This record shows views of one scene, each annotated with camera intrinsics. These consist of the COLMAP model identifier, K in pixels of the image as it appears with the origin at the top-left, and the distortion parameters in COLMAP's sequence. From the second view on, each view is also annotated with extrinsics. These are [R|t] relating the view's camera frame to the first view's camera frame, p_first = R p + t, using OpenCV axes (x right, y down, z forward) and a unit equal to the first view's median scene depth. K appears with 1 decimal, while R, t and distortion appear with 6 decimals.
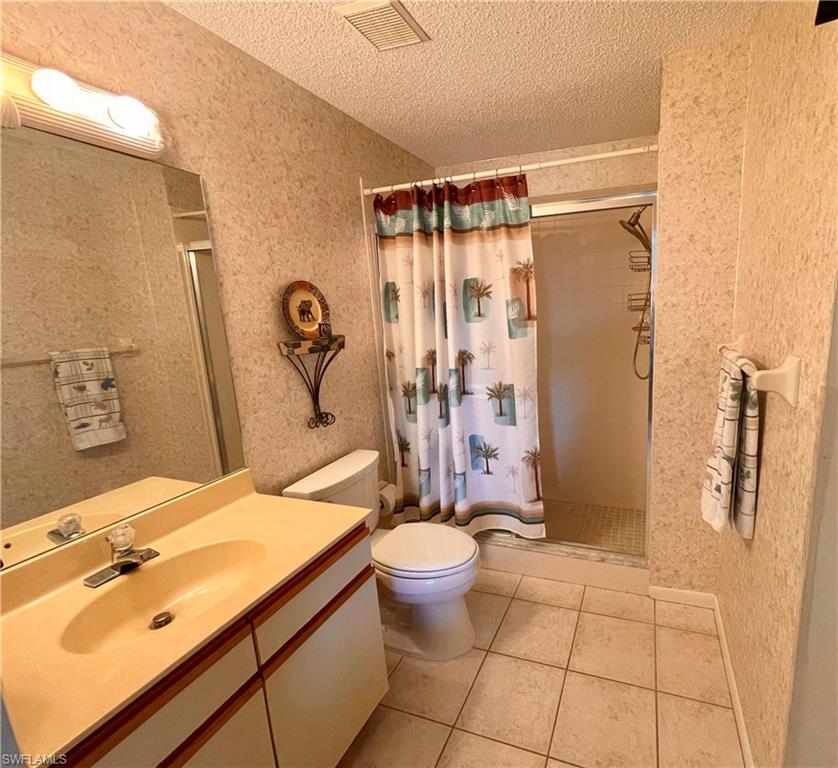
lens RADIAL K [[415.1, 0, 508.4], [0, 415.1, 383.6], [0, 0, 1]] dist [0.000897, -0.001326]
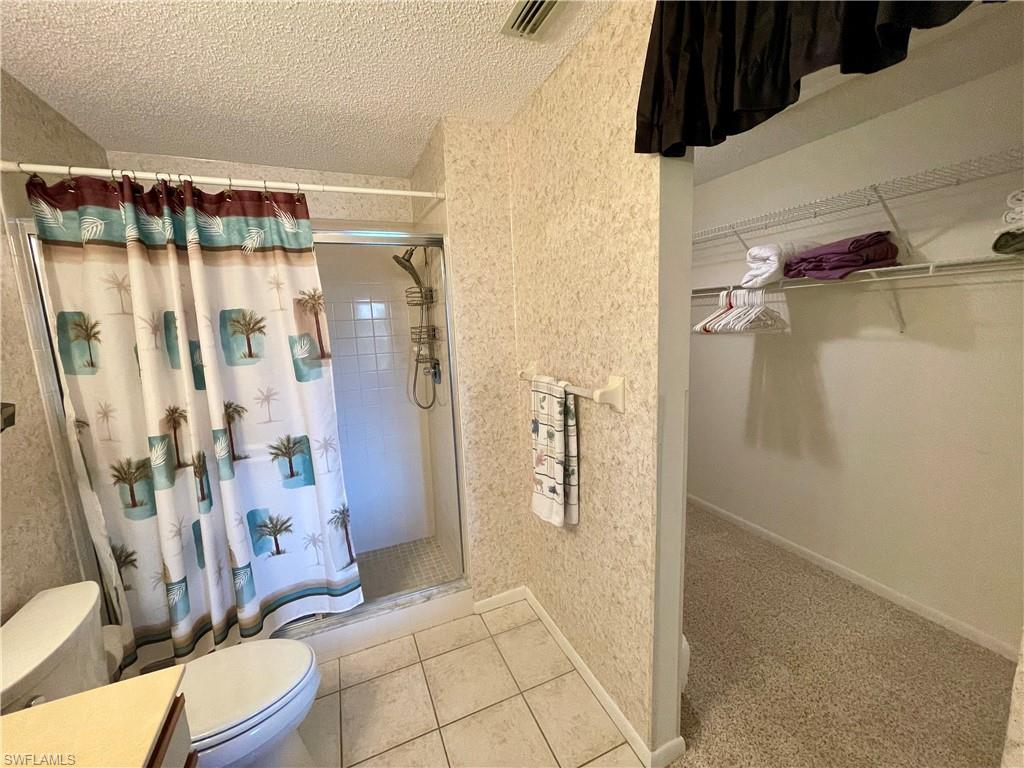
lens RADIAL K [[416.8, 0, 512.0], [0, 416.8, 384.0], [0, 0, 1]] dist [-0.001365, 0.000783]
pose [[0.748264, -0.096411, 0.656358, -0.223894], [0.139303, 0.990160, -0.013367, -0.032929], [-0.648611, 0.101434, 0.754331, 0.089169]]
